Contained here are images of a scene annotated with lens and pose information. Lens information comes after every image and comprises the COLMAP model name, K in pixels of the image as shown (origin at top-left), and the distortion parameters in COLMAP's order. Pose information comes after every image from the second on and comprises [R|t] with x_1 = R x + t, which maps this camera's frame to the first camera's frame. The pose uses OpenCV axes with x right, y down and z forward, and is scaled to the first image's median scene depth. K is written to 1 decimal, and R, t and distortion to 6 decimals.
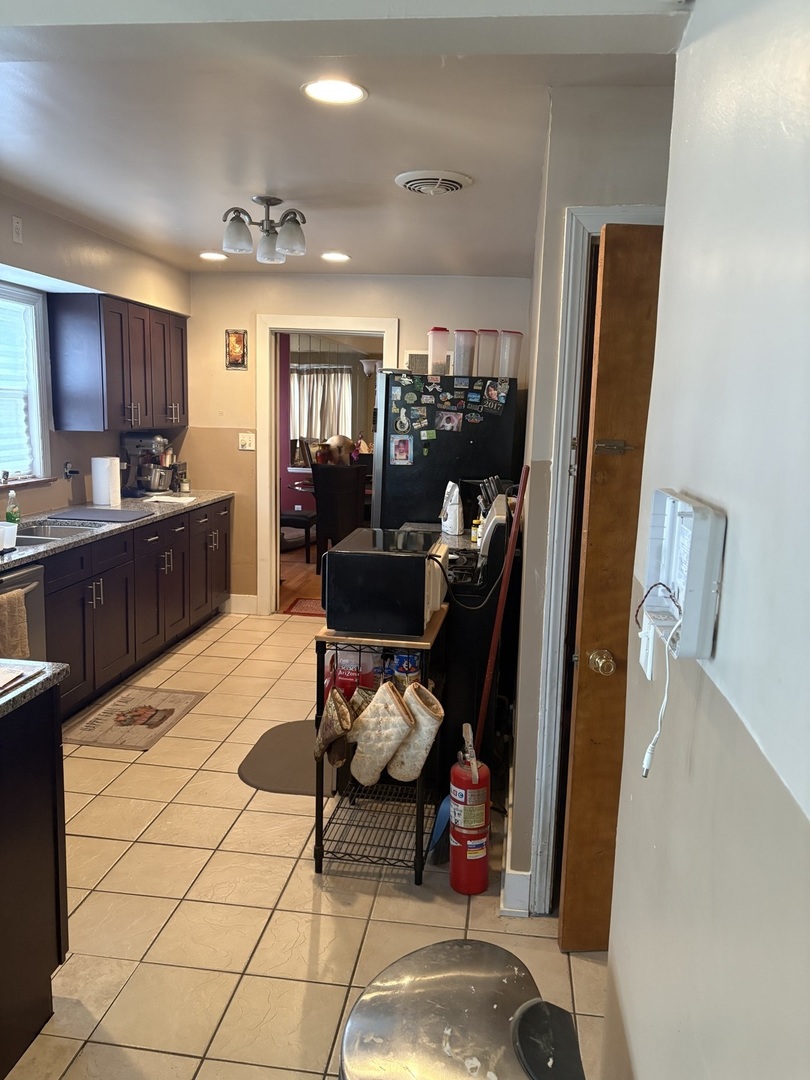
lens RADIAL K [[806.3, 0, 405.0], [0, 806.3, 540.0], [0, 0, 1]] dist [-0.005804, -0.000139]
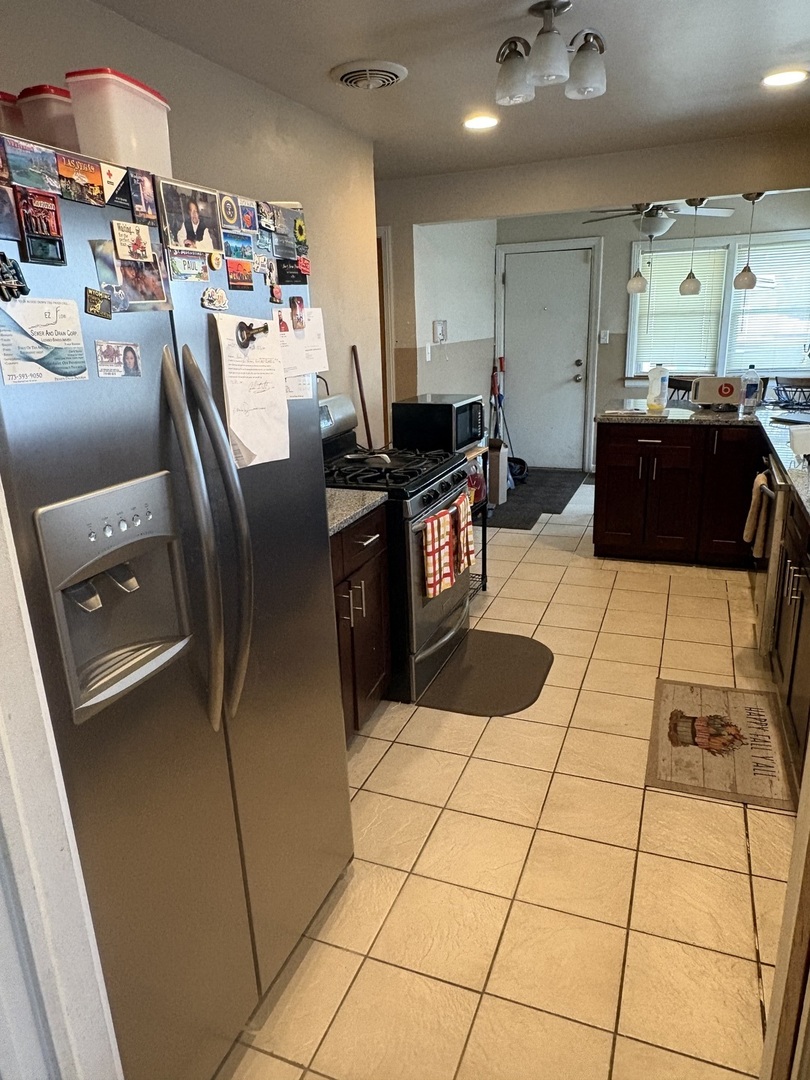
lens RADIAL K [[717.0, 0, 405.0], [0, 717.0, 540.0], [0, 0, 1]] dist [-0.002000, -0.003108]
pose [[-0.970442, -0.071309, 0.230557, -0.196129], [0.044708, 0.885693, 0.462114, -0.261054], [-0.237155, 0.458763, -0.856326, 1.562410]]
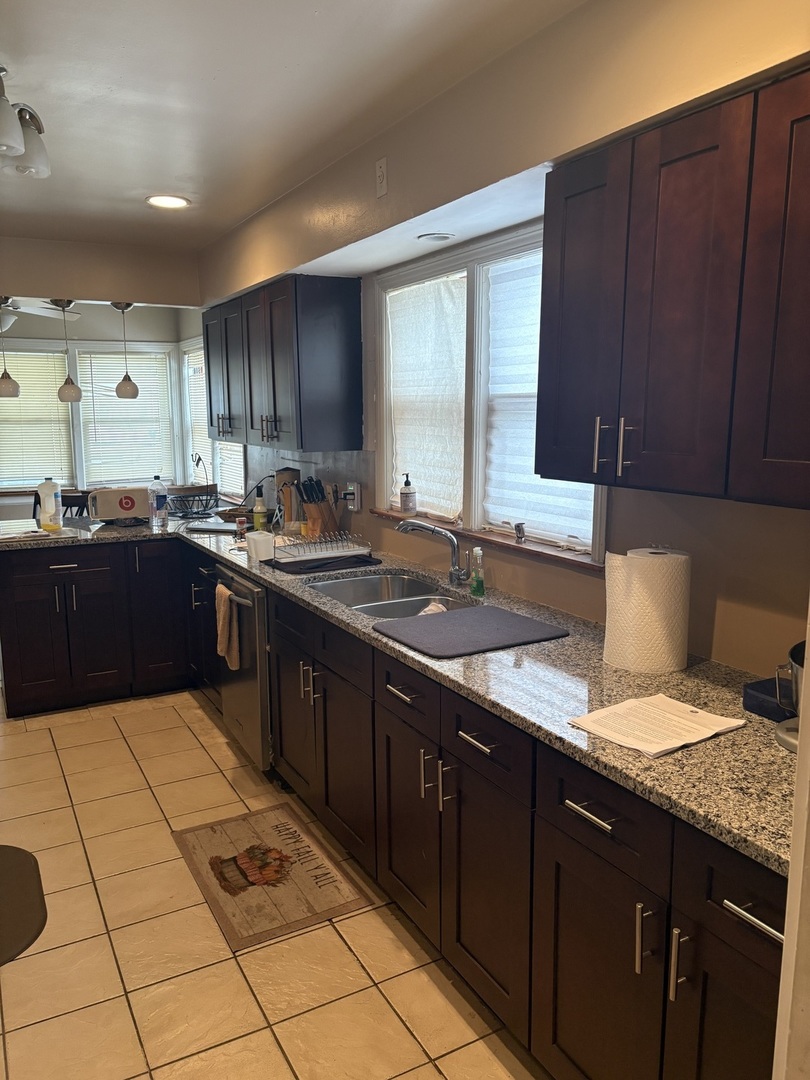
lens RADIAL K [[831.2, 0, 405.0], [0, 831.2, 540.0], [0, 0, 1]] dist [-0.009519, 0.067794]
pose [[-0.808869, 0.062561, -0.584651, -0.034637], [-0.124663, 0.953472, 0.274499, -0.256718], [0.574622, 0.294918, -0.763435, 1.537743]]
